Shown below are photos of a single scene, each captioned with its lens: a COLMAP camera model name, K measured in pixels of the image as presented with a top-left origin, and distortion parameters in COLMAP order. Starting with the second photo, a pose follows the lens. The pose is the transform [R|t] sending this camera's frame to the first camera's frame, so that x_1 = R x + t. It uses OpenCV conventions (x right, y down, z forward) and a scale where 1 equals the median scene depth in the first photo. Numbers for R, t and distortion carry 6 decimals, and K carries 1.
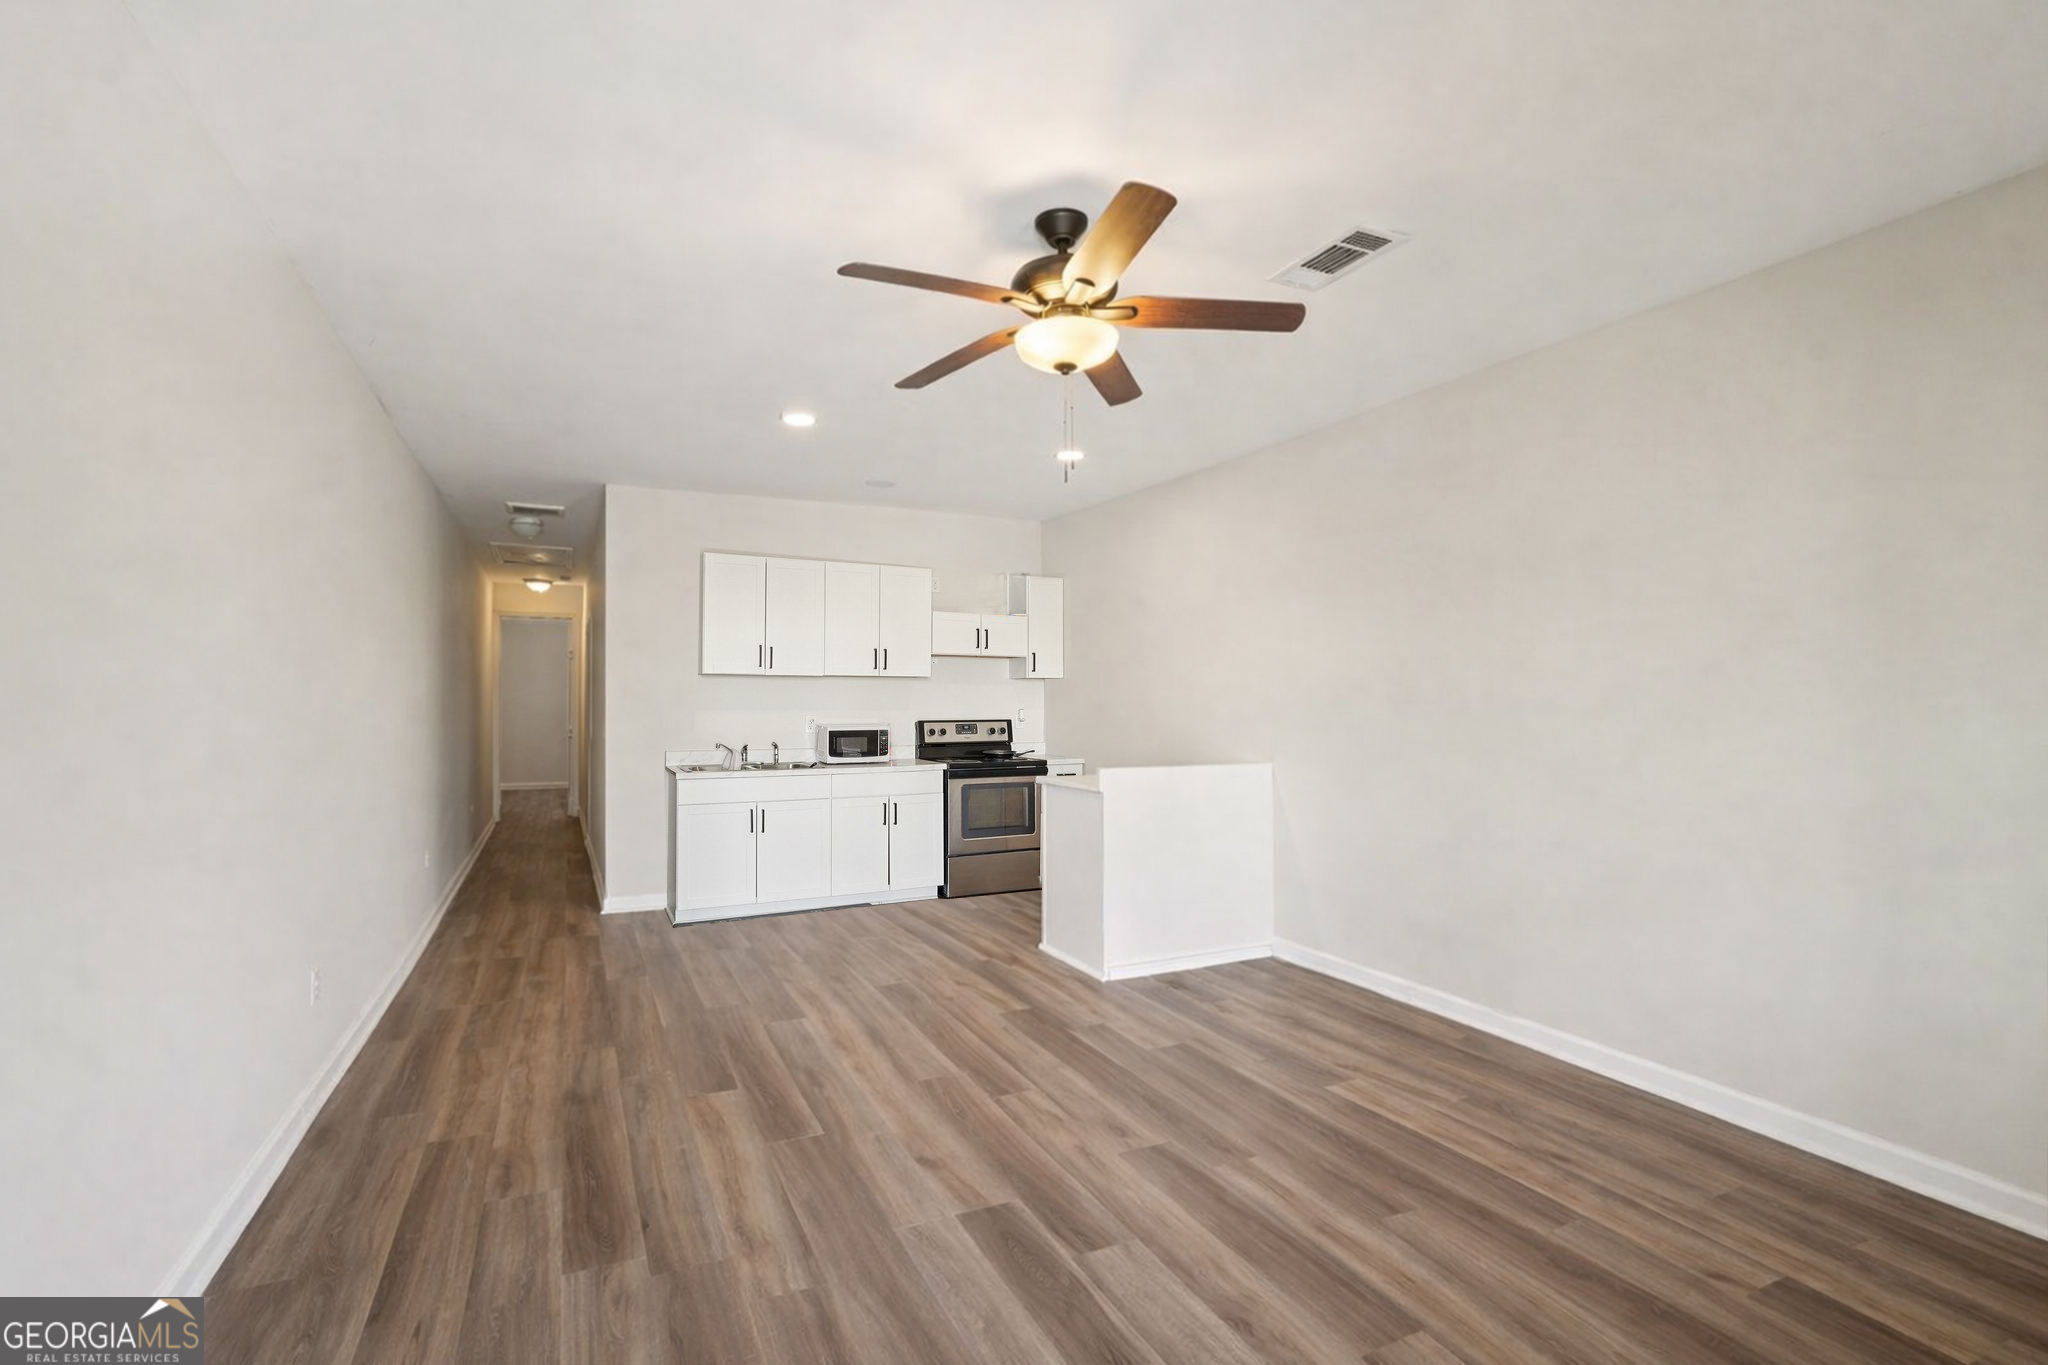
lens RADIAL K [[912.2, 0, 1024.0], [0, 912.2, 682.5], [0, 0, 1]] dist [0.001775, 0.000015]
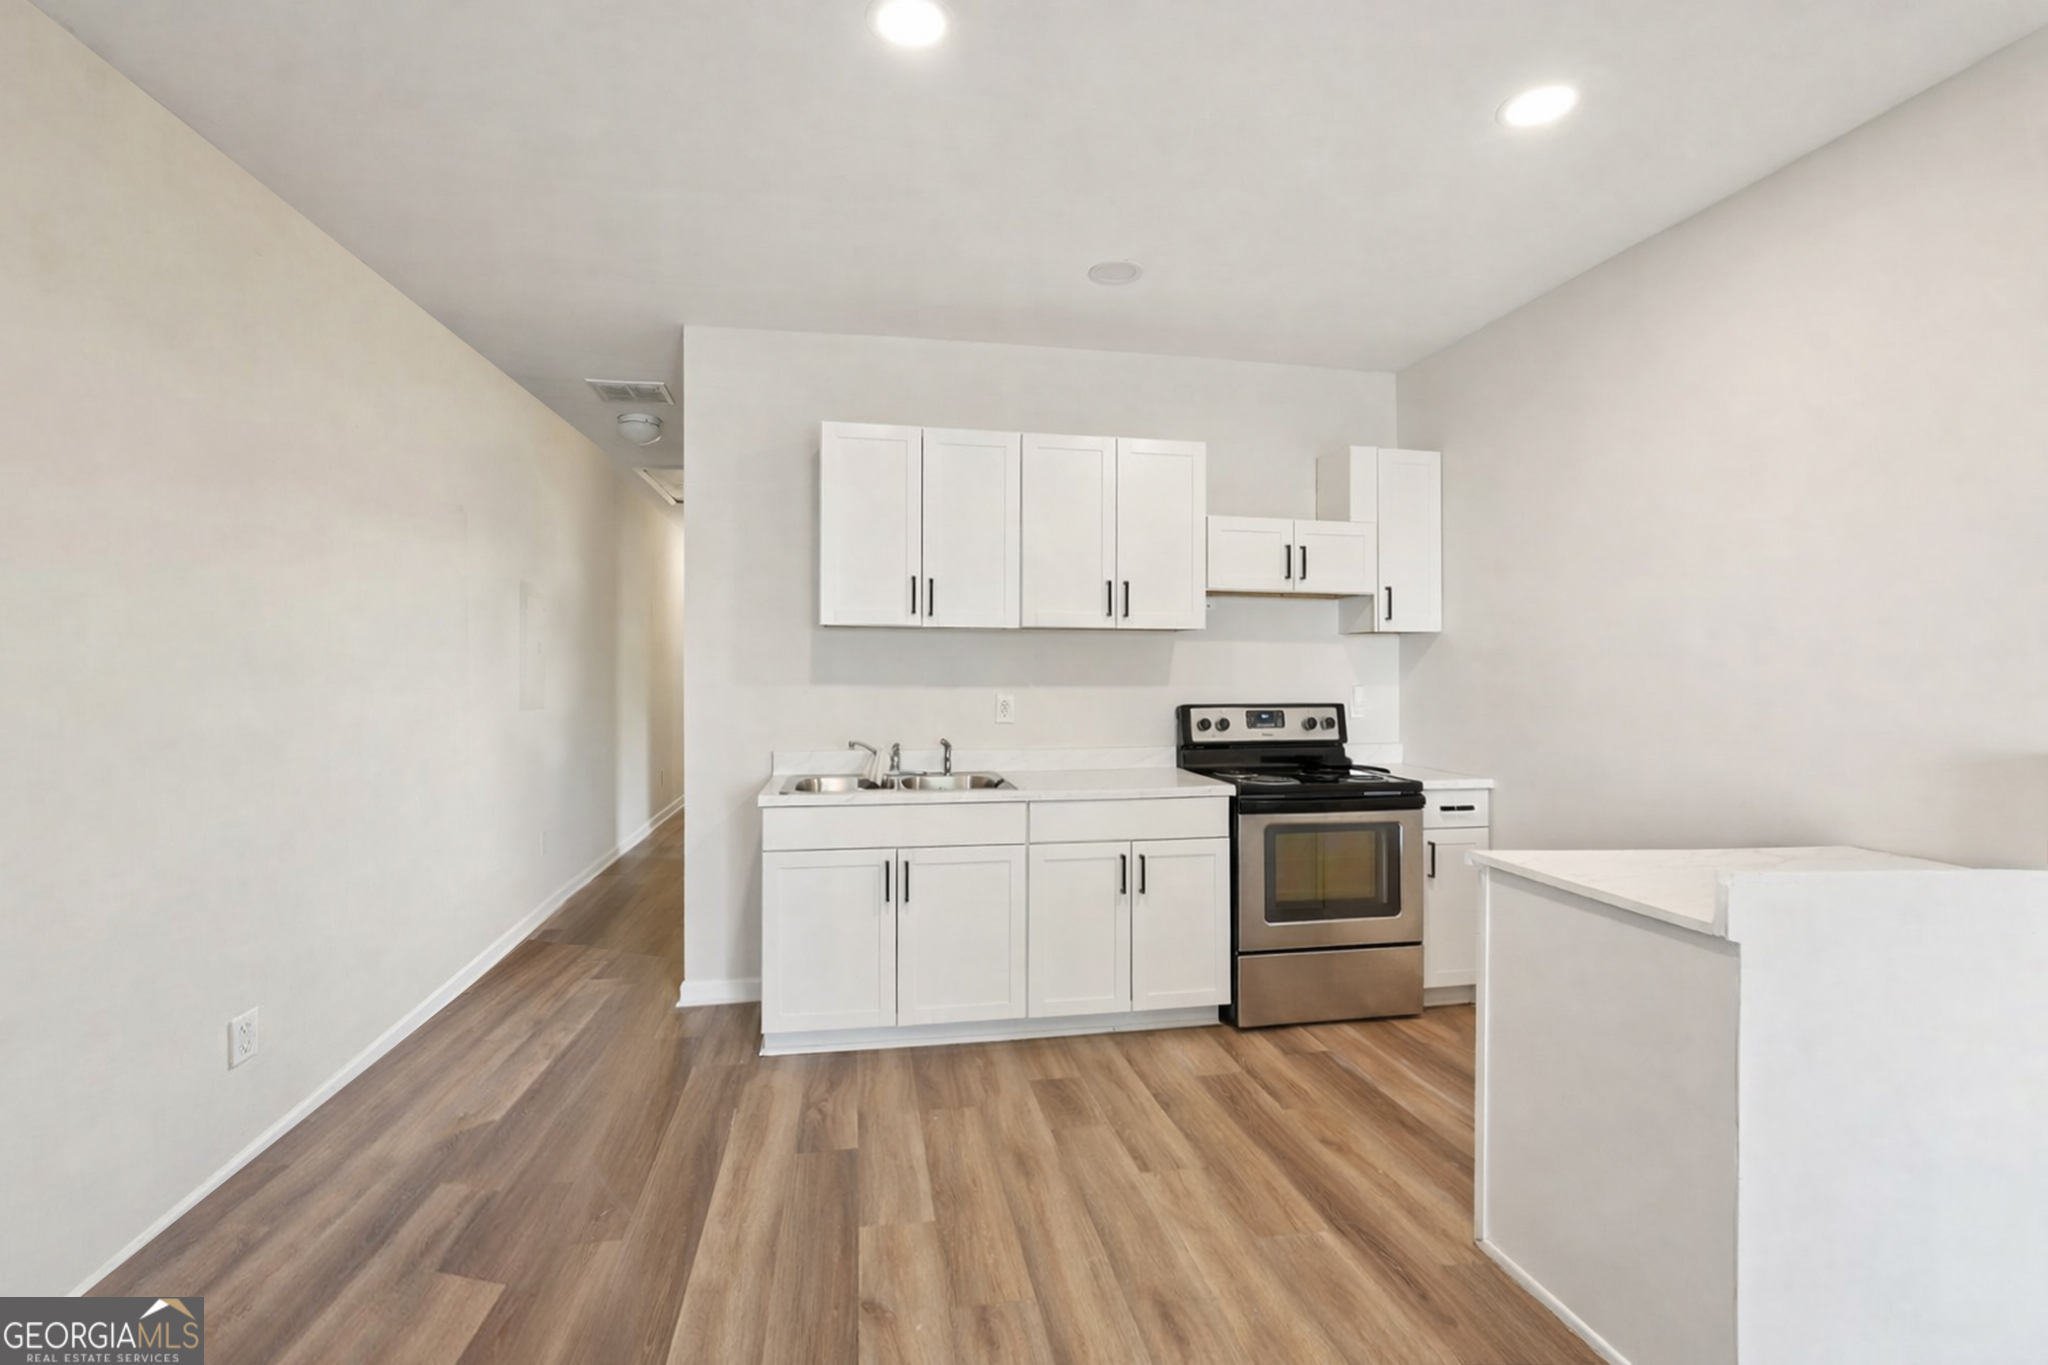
lens RADIAL K [[931.6, 0, 995.9], [0, 931.6, 664.4], [0, 0, 1]] dist [0.022206, 0.000025]
pose [[0.955290, 0.003586, -0.295650, -0.055401], [0.002294, 0.999806, 0.019541, 0.003985], [0.295663, -0.019345, 0.955096, 0.410738]]
